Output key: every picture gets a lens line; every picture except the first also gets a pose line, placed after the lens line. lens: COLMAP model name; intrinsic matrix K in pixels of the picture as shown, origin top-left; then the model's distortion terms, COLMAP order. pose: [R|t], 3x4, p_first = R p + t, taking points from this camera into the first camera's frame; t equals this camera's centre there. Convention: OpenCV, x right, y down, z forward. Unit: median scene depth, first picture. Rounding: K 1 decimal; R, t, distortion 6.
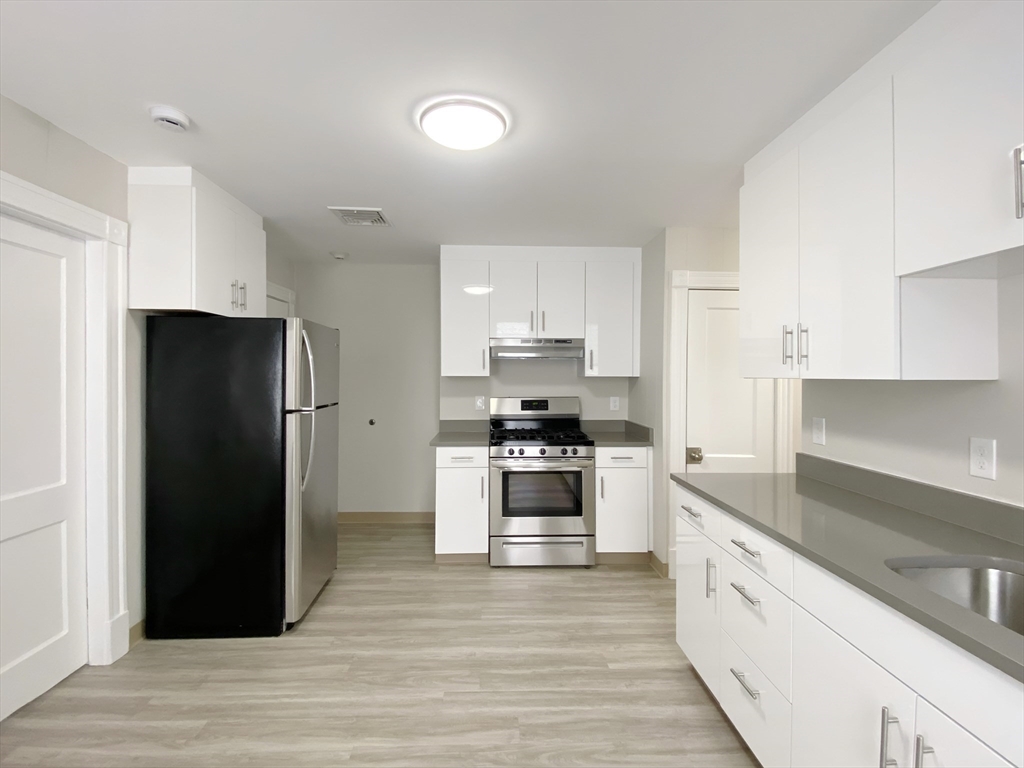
lens RADIAL K [[480.3, 0, 507.6], [0, 480.3, 376.1], [0, 0, 1]] dist [0.035310, -0.029499]
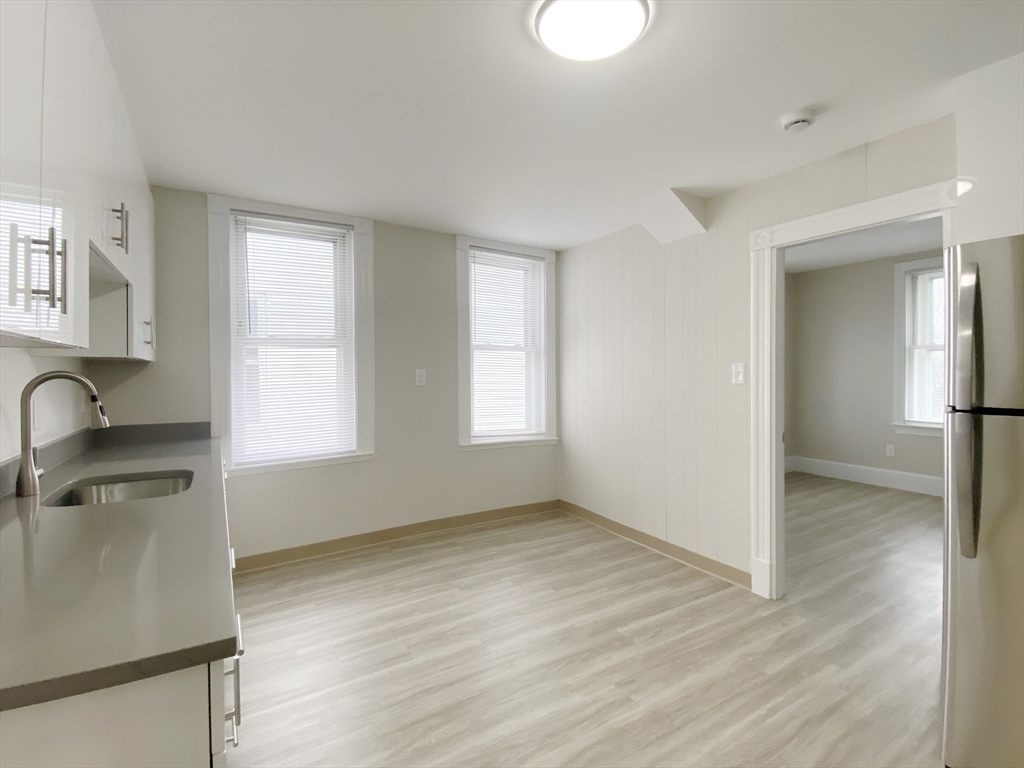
lens RADIAL K [[489.1, 0, 509.2], [0, 489.1, 376.6], [0, 0, 1]] dist [0.061833, -0.057315]
pose [[-0.877317, 0.004456, -0.479890, 0.318181], [-0.000011, 0.999957, 0.009305, 0.029247], [0.479911, 0.008169, -0.877279, 1.287316]]
